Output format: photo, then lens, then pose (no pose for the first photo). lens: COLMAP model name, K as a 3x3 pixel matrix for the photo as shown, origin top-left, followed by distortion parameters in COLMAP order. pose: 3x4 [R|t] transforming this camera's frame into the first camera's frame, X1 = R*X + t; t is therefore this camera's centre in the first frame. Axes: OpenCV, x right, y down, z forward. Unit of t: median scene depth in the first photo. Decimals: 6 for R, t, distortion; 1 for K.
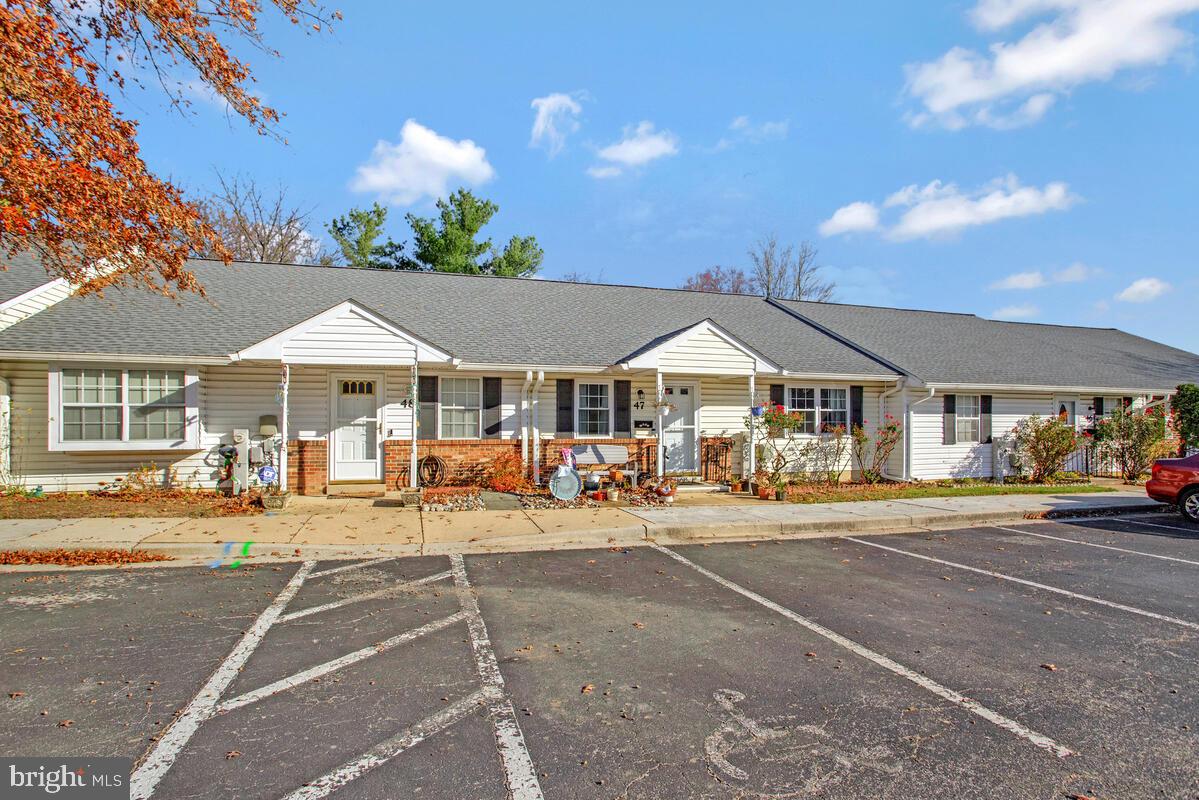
lens RADIAL K [[644.3, 0, 600.9], [0, 644.3, 394.9], [0, 0, 1]] dist [-0.056874, 0.016294]
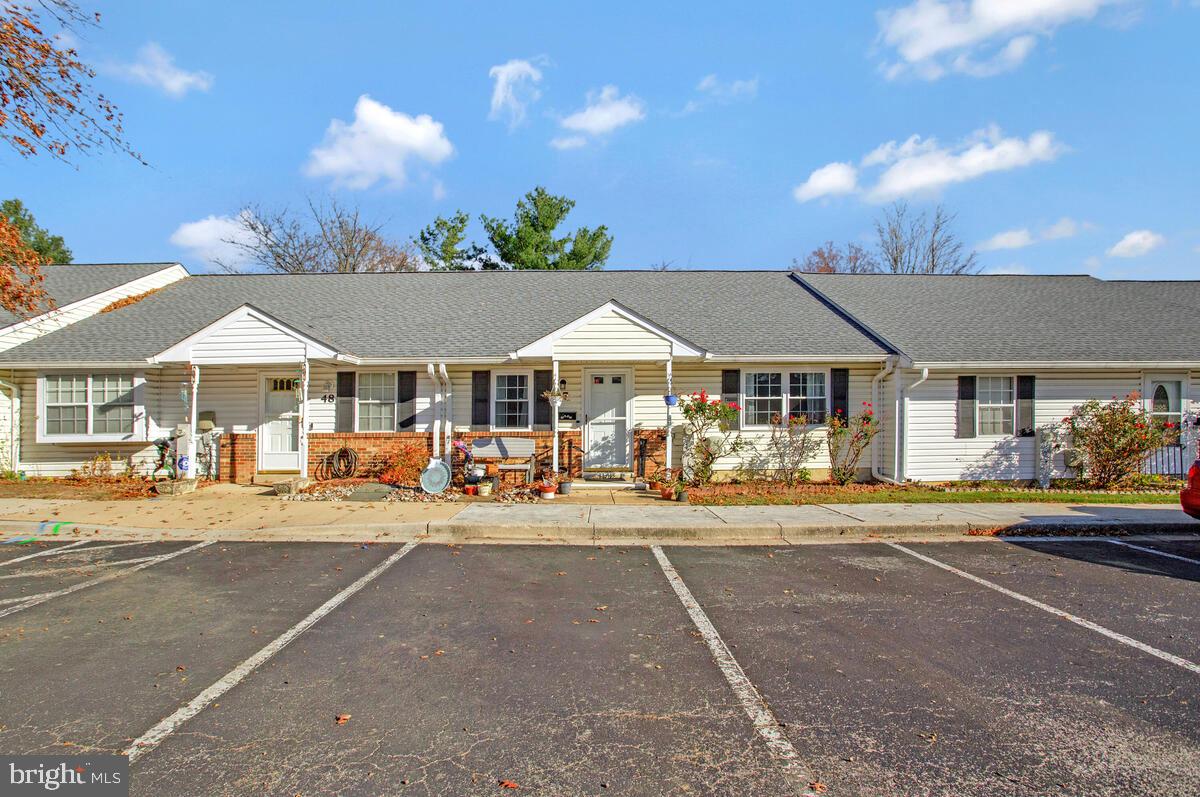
lens RADIAL K [[644.8, 0, 598.3], [0, 644.8, 400.2], [0, 0, 1]] dist [-0.056874, 0.016294]
pose [[0.956812, -0.016946, -0.290212, 0.409550], [0.021943, 0.999662, 0.013974, 0.010821], [0.289877, -0.019739, 0.956860, 0.117161]]
